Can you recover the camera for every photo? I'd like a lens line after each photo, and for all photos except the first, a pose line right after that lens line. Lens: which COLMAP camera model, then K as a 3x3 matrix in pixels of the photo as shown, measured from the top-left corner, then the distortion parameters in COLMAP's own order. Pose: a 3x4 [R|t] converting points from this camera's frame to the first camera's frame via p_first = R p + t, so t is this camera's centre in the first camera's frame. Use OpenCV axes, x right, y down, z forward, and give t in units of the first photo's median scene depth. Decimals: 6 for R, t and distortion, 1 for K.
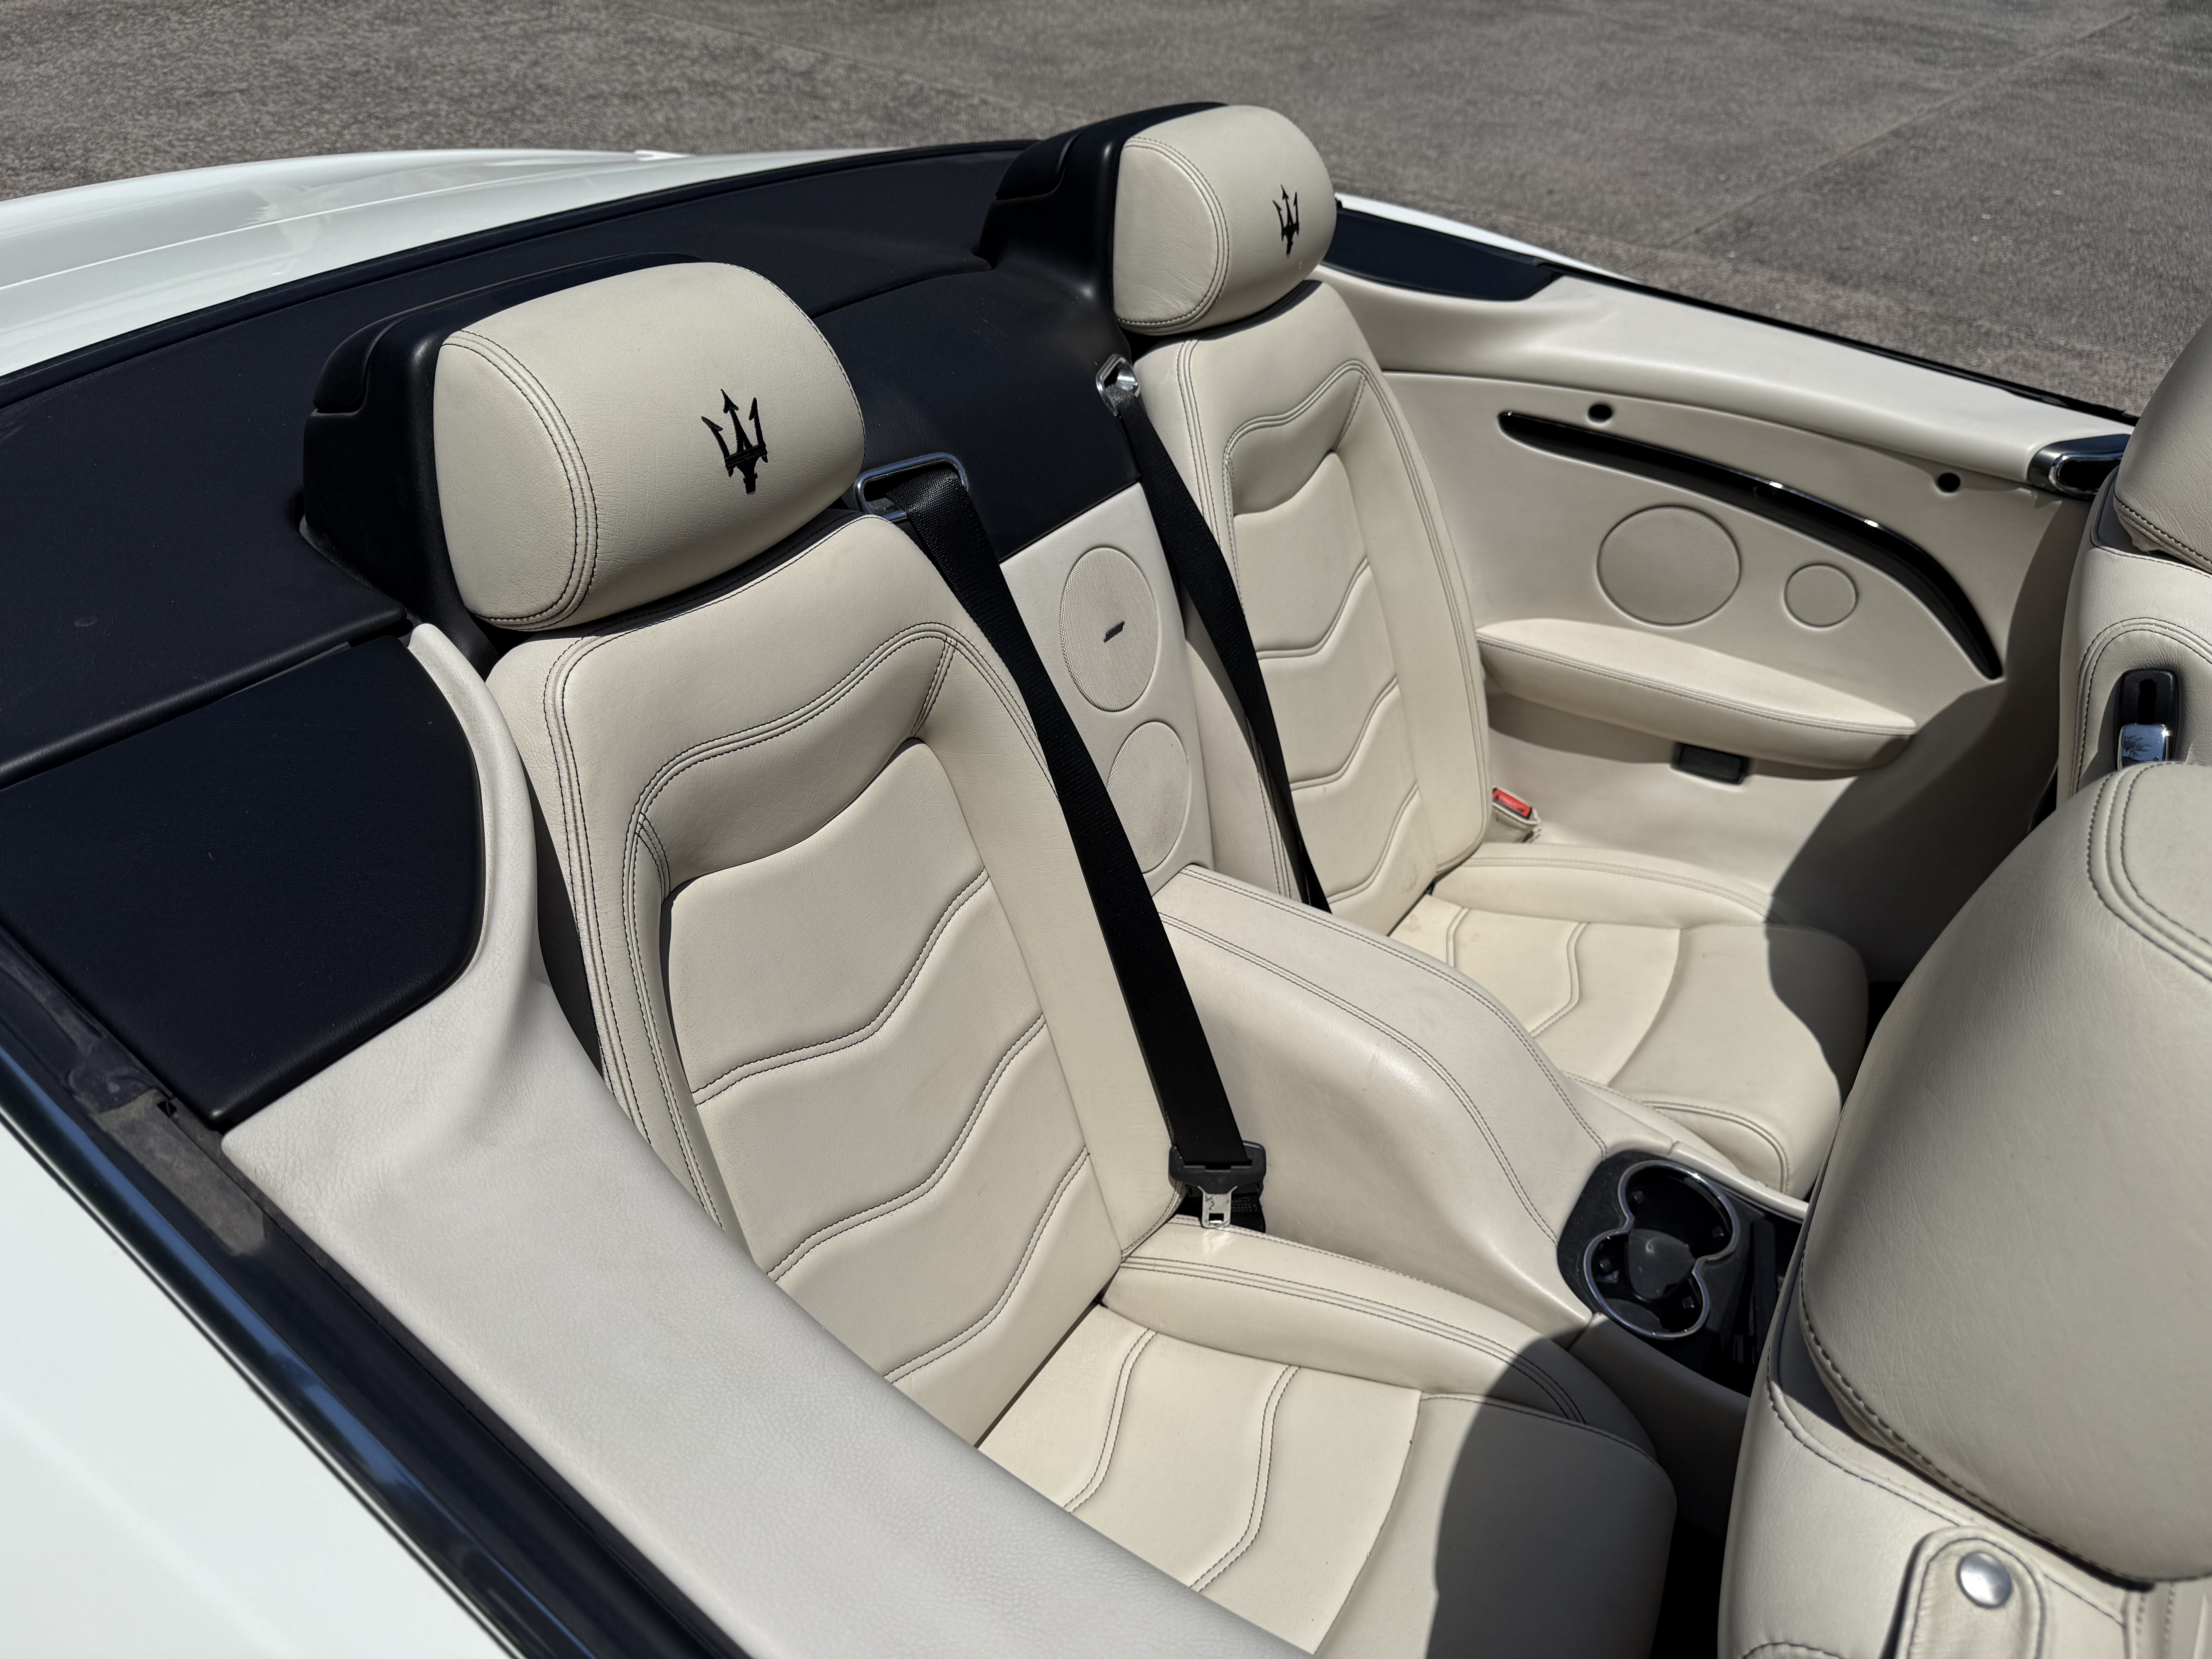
lens RADIAL K [[1522.8, 0, 1106.0], [0, 1522.8, 829.5], [0, 0, 1]] dist [-0.006410, -0.006835]
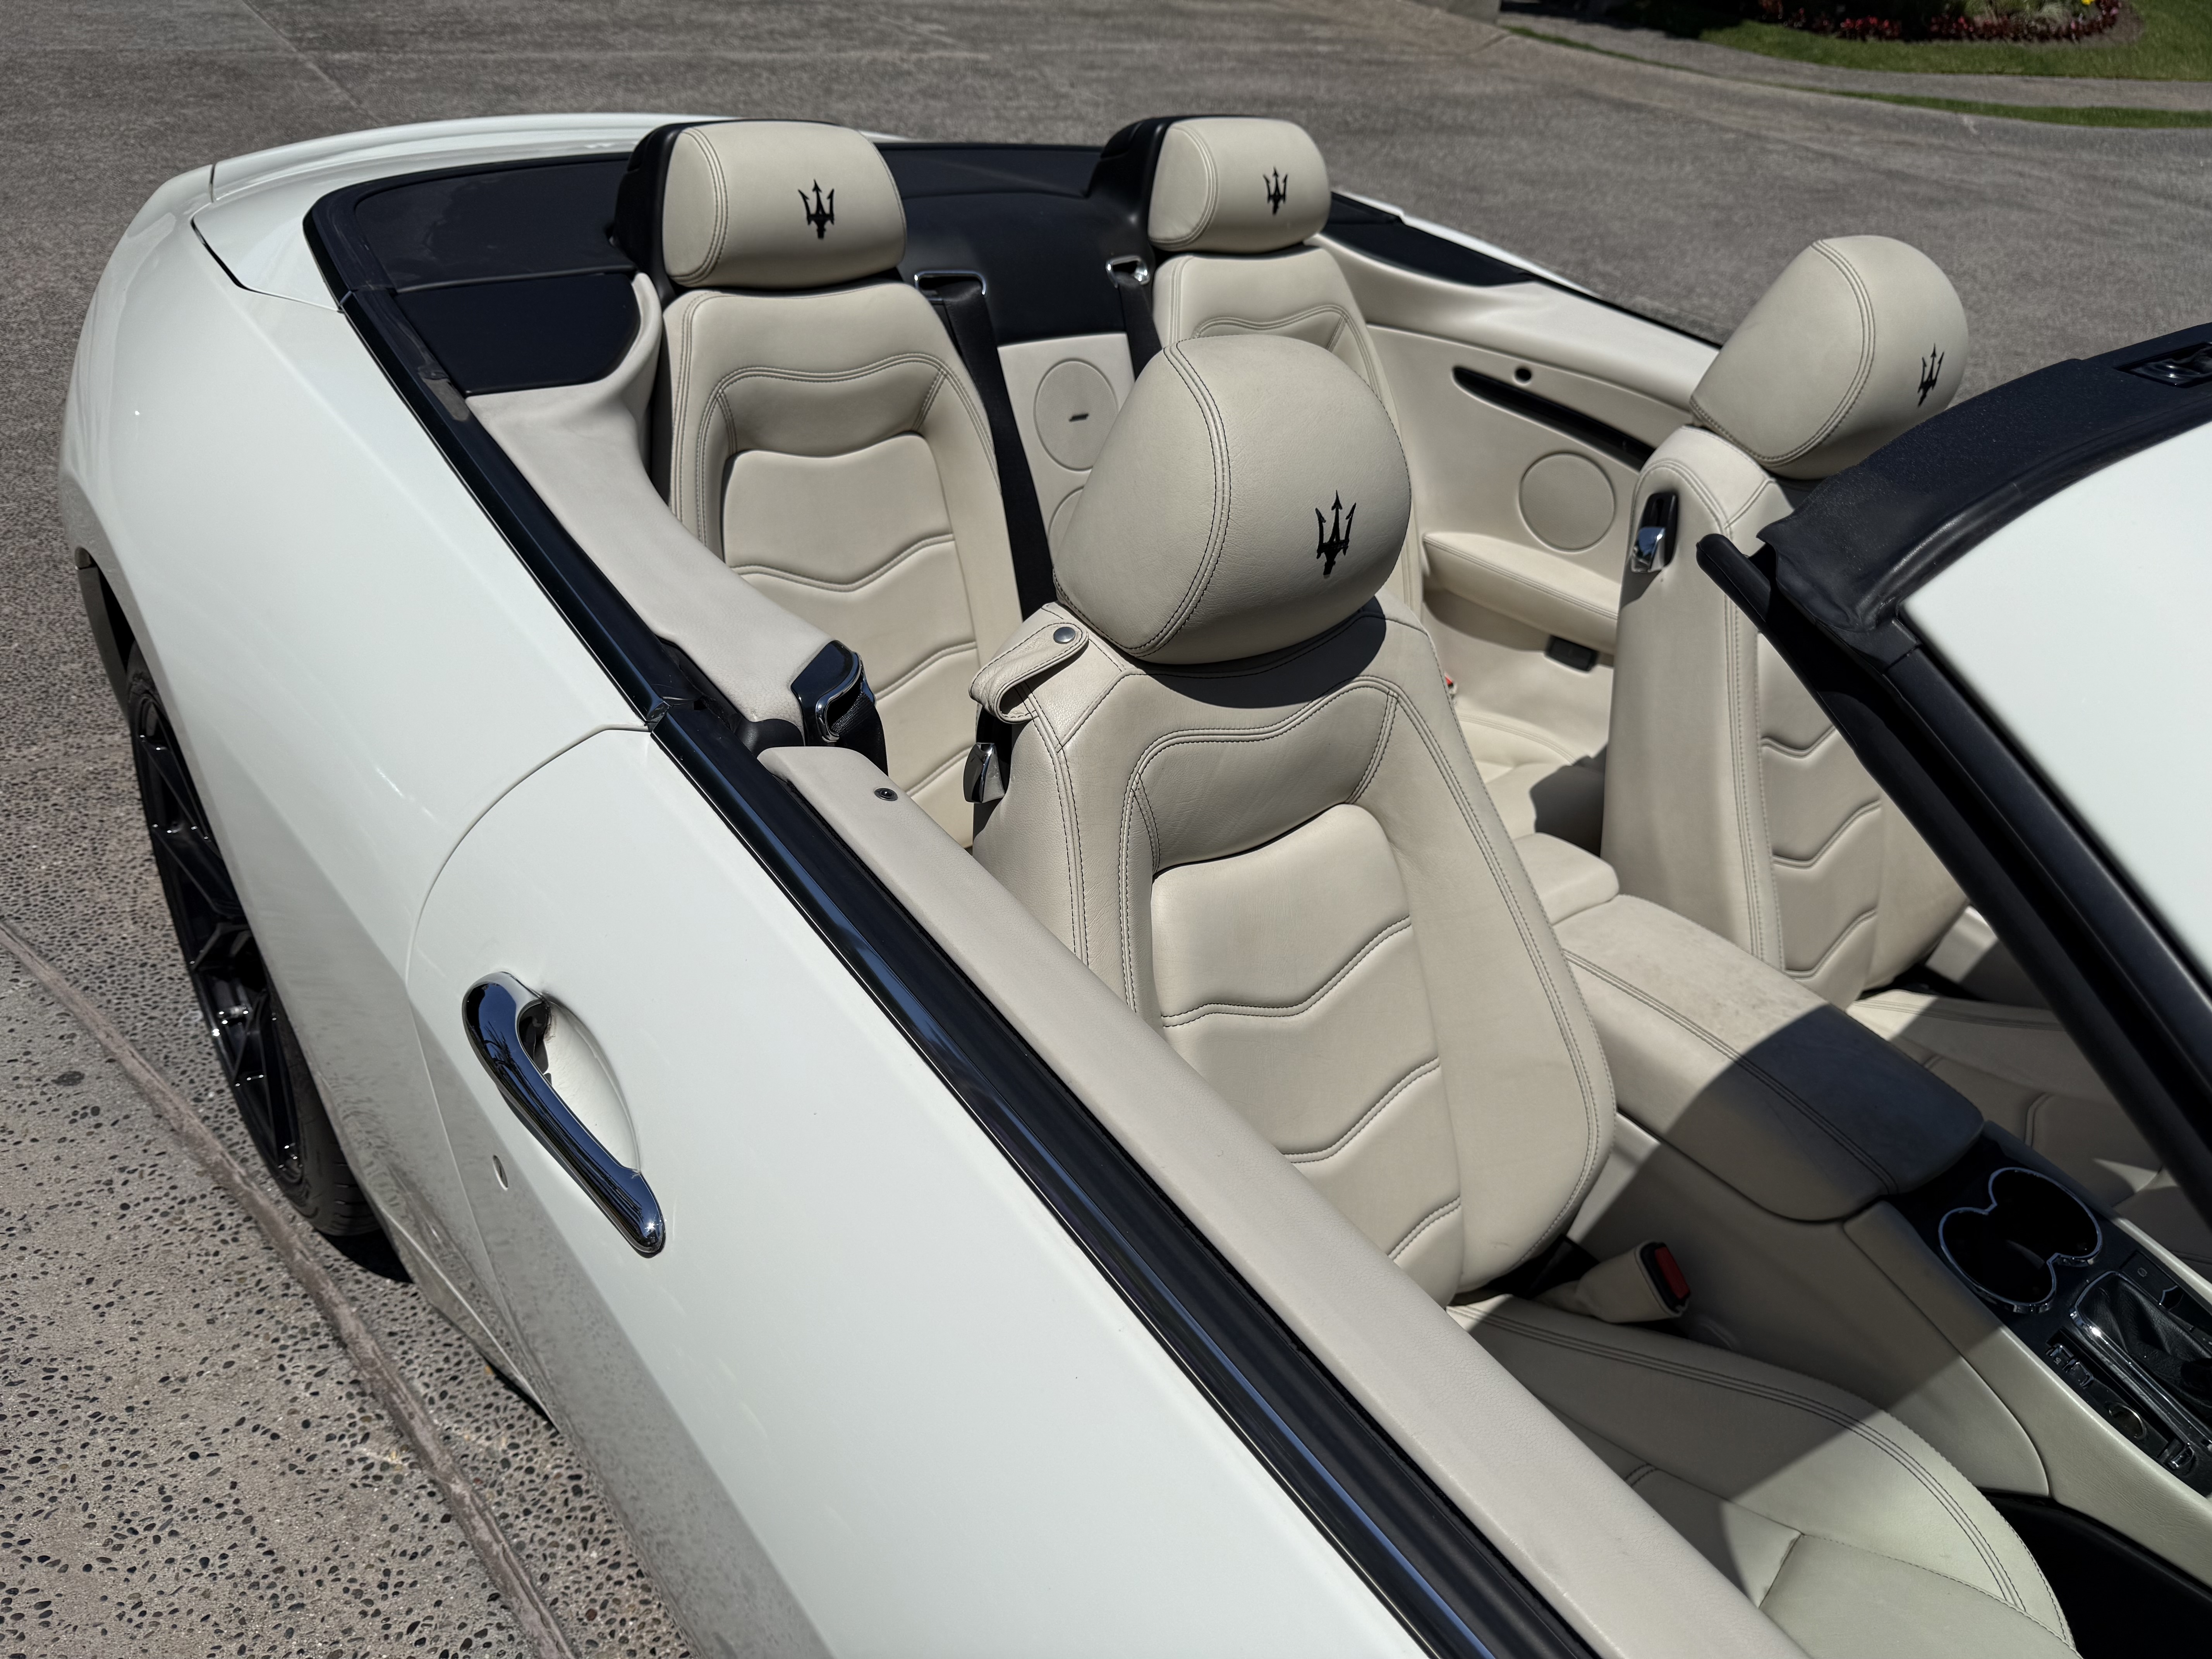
lens RADIAL K [[1522.8, 0, 1106.0], [0, 1522.8, 829.5], [0, 0, 1]] dist [-0.006410, -0.006835]
pose [[0.946866, 0.212409, -0.241512, 0.398540], [-0.230004, 0.972063, -0.046824, 0.277722], [0.224819, 0.099884, 0.969268, -0.369001]]
